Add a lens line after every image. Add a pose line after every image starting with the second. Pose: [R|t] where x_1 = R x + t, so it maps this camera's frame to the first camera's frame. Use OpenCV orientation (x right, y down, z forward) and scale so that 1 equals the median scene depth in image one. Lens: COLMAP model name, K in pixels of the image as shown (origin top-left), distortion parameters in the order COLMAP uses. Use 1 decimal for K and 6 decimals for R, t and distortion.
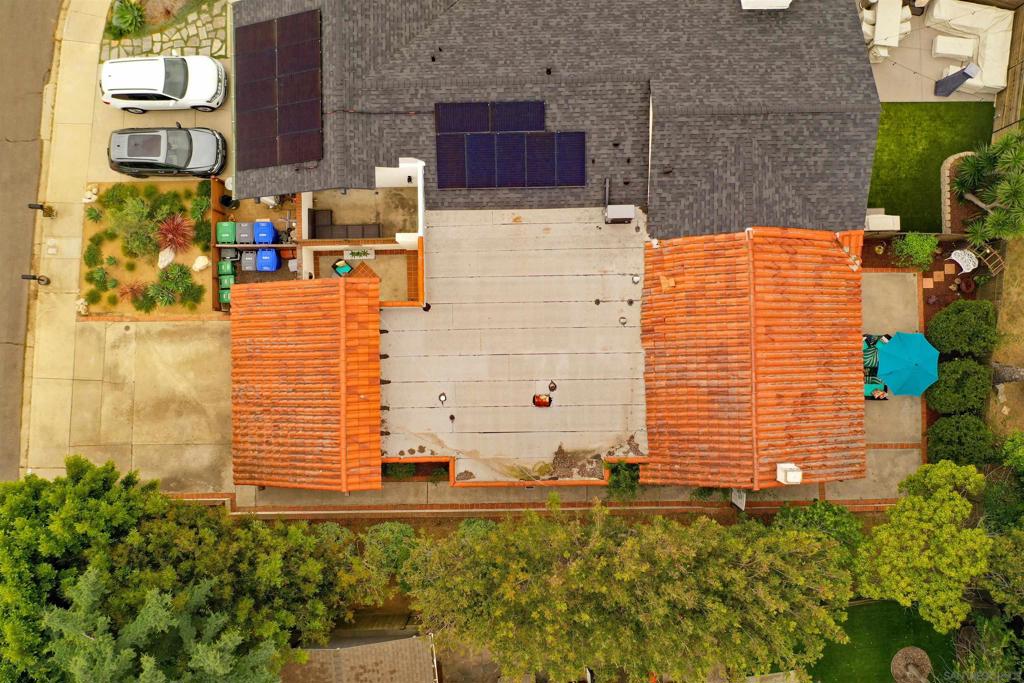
lens RADIAL K [[781.4, 0, 513.4], [0, 781.4, 340.4], [0, 0, 1]] dist [-0.011821, -0.007158]
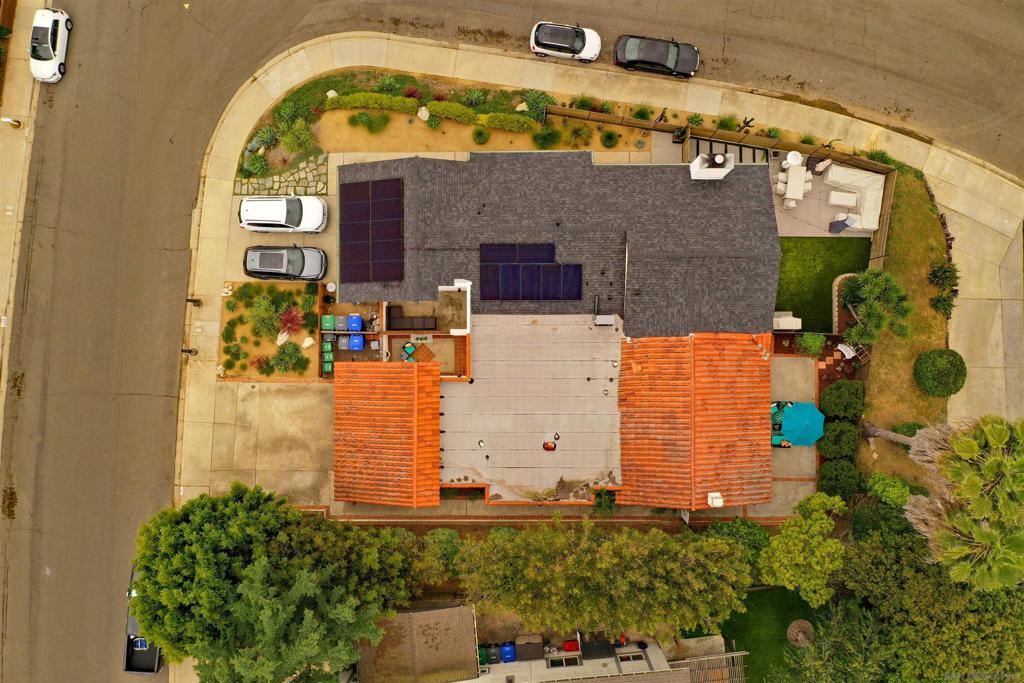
lens RADIAL K [[781.4, 0, 510.6], [0, 781.4, 342.7], [0, 0, 1]] dist [-0.011821, -0.007158]
pose [[0.999871, 0.015475, 0.004199, -0.045128], [-0.015470, 0.999880, -0.001085, -0.114101], [-0.004215, 0.001020, 0.999991, -0.458521]]
